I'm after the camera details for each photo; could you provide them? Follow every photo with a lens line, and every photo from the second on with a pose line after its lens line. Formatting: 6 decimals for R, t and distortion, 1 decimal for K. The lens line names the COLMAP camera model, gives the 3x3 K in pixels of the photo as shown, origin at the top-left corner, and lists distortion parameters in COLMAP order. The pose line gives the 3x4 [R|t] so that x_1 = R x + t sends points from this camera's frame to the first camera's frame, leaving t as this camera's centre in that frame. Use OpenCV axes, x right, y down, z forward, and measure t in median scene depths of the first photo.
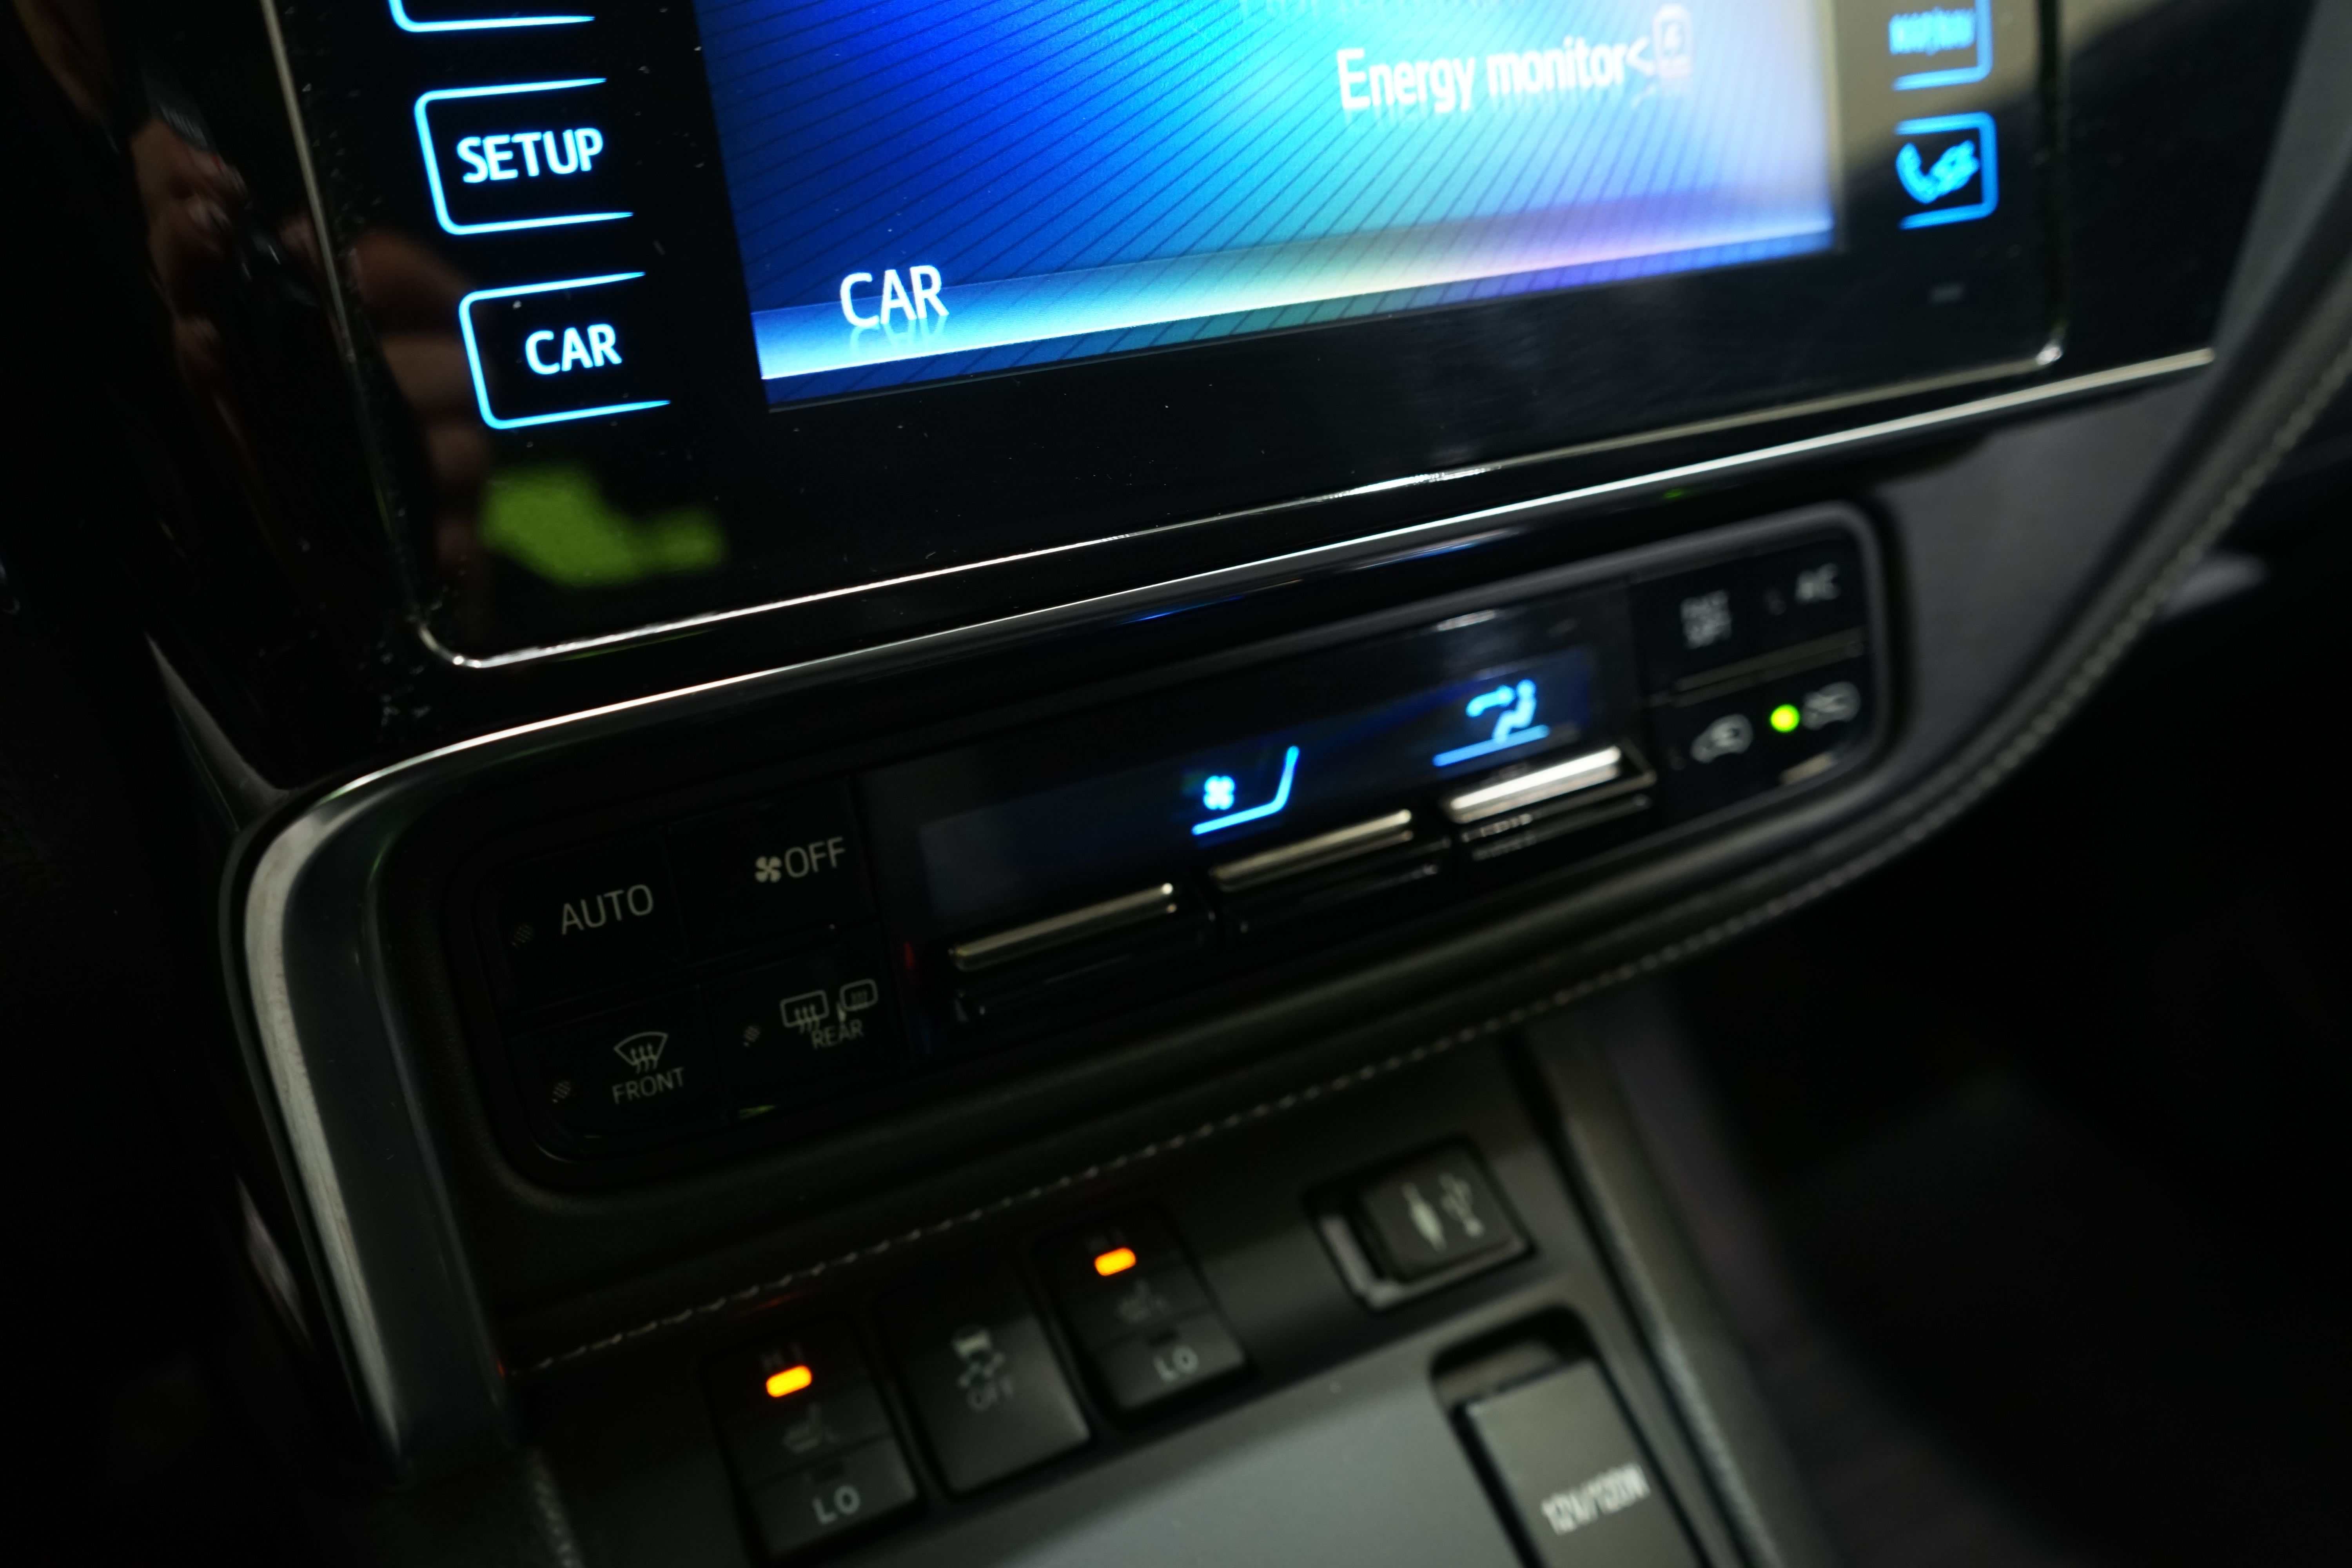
lens RADIAL K [[1907.5, 0, 1176.0], [0, 1907.5, 784.0], [0, 0, 1]] dist [-0.005107, -0.005587]
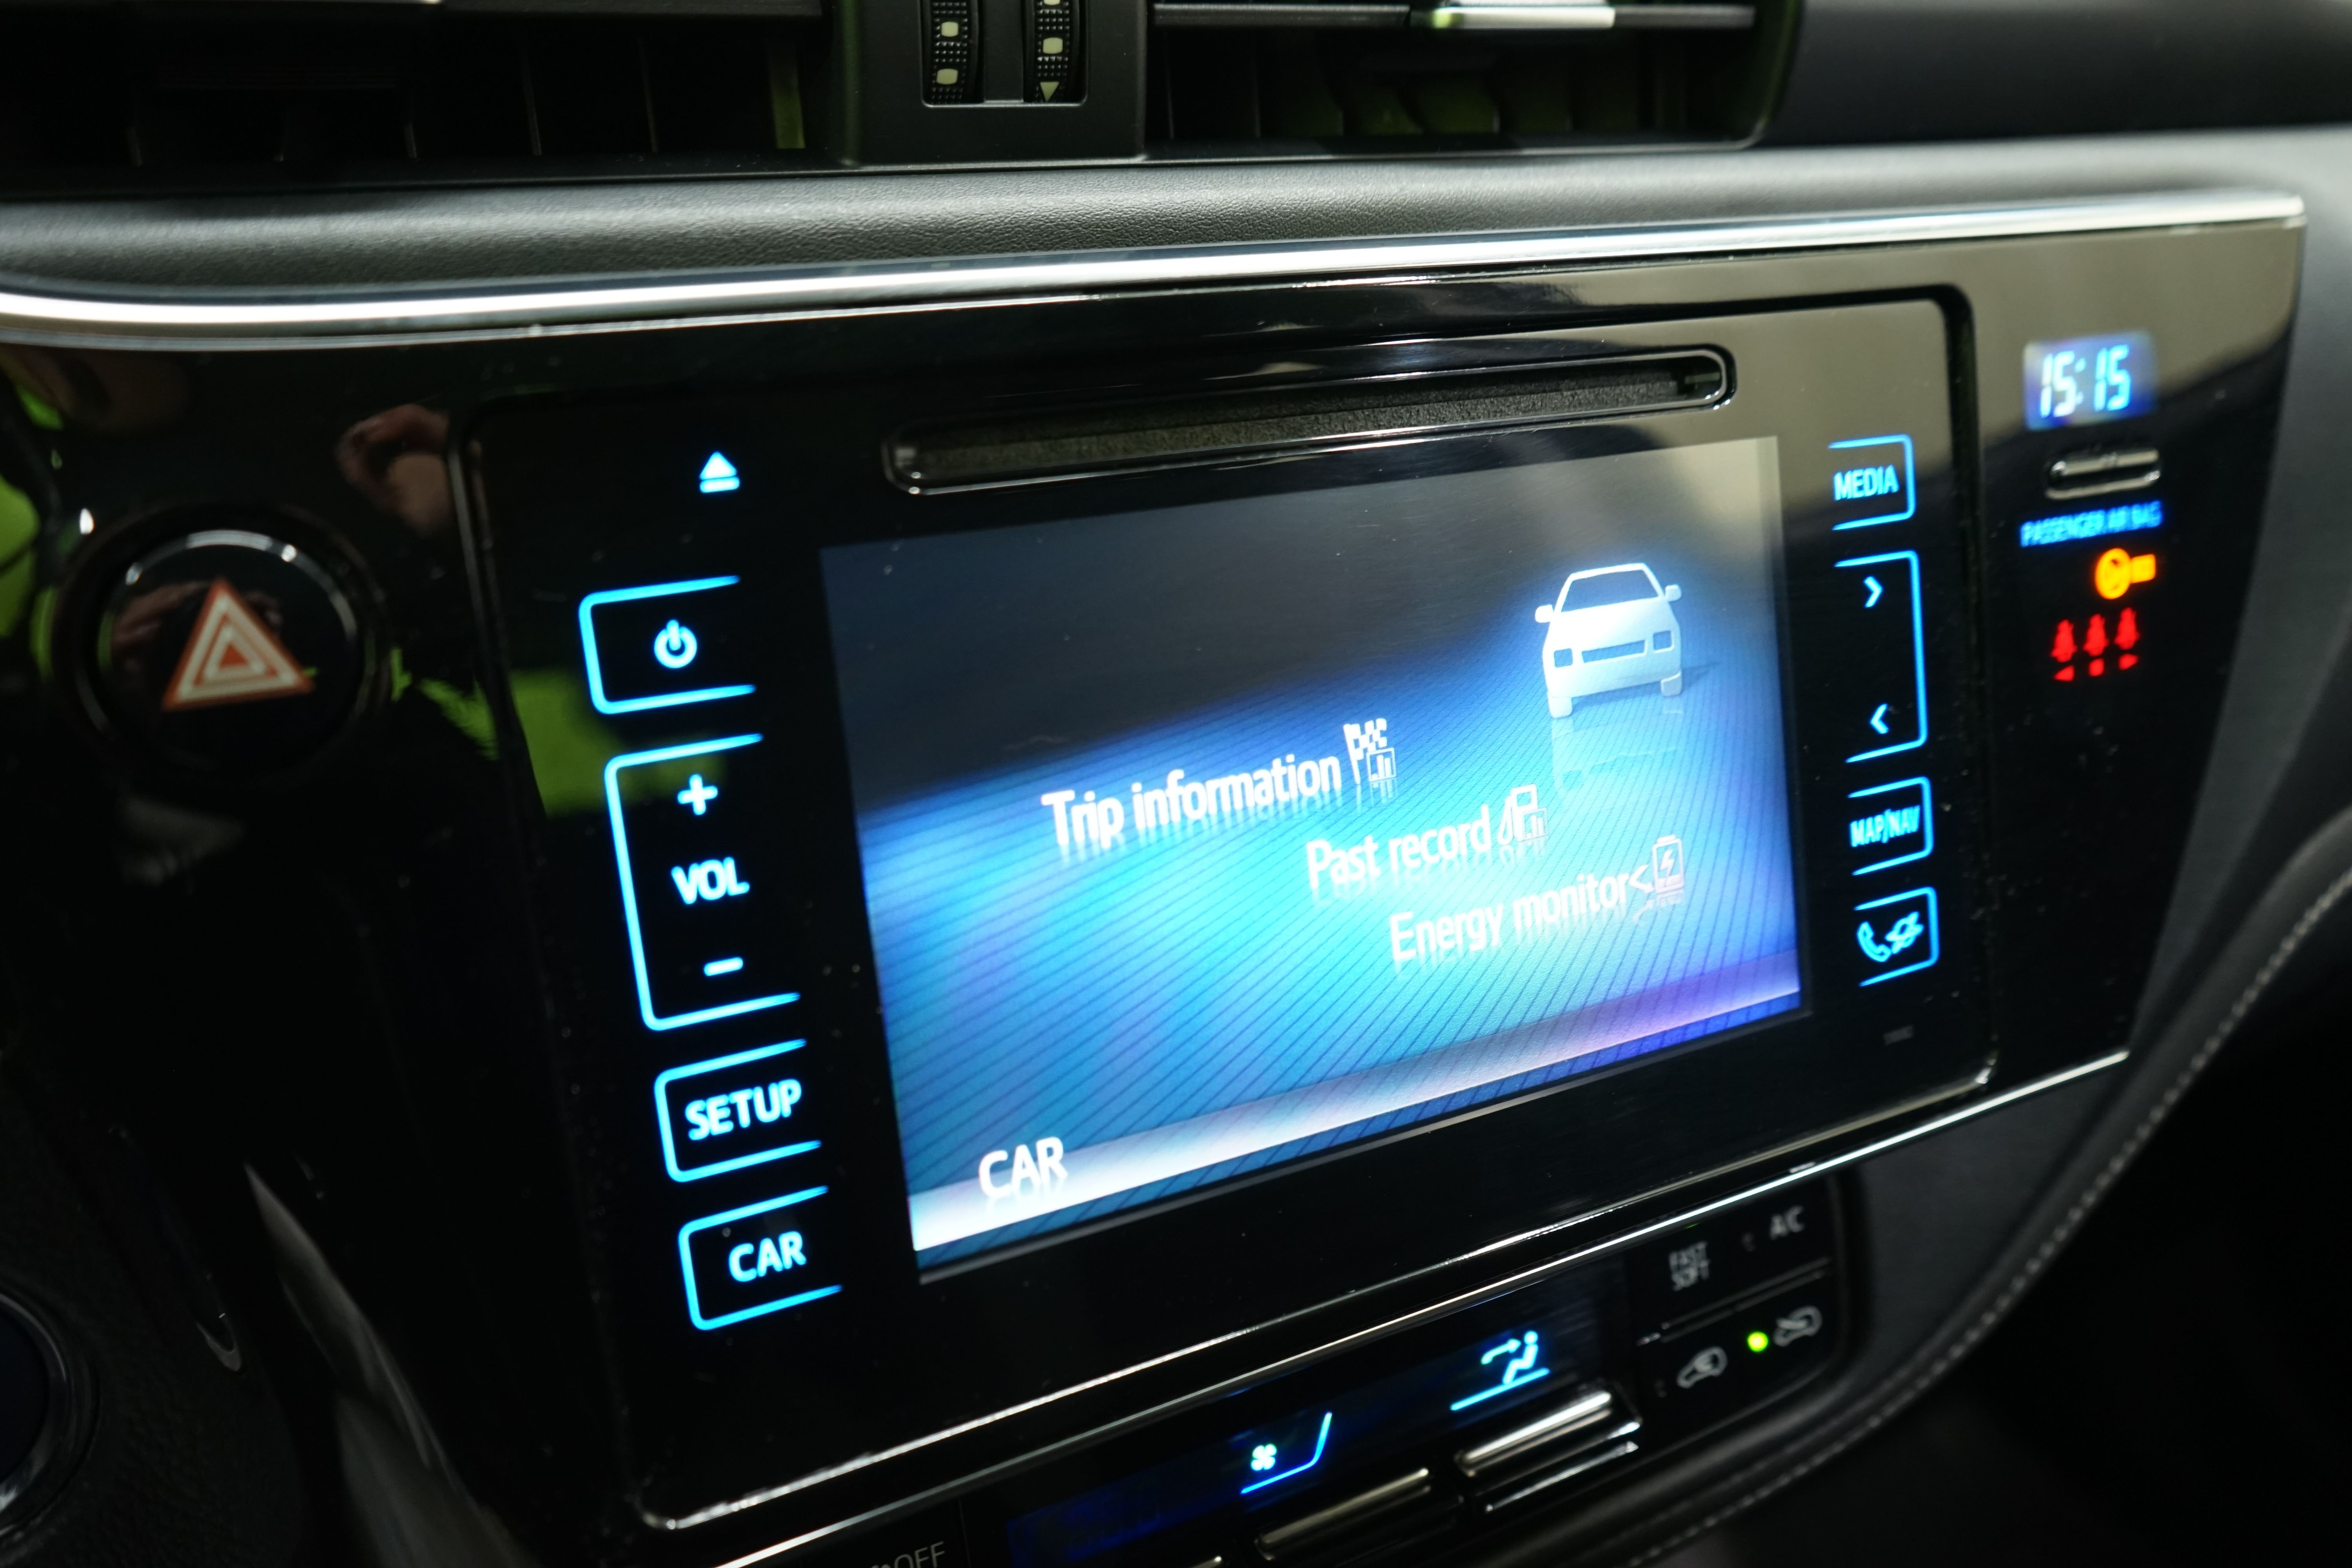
lens RADIAL K [[1906.9, 0, 1176.0], [0, 1906.9, 784.0], [0, 0, 1]] dist [-0.027361, 0.074571]
pose [[0.999511, 0.027613, 0.014677, -0.066114], [-0.026351, 0.996435, -0.080146, -0.348787], [-0.016838, 0.079720, 0.996675, -0.186712]]
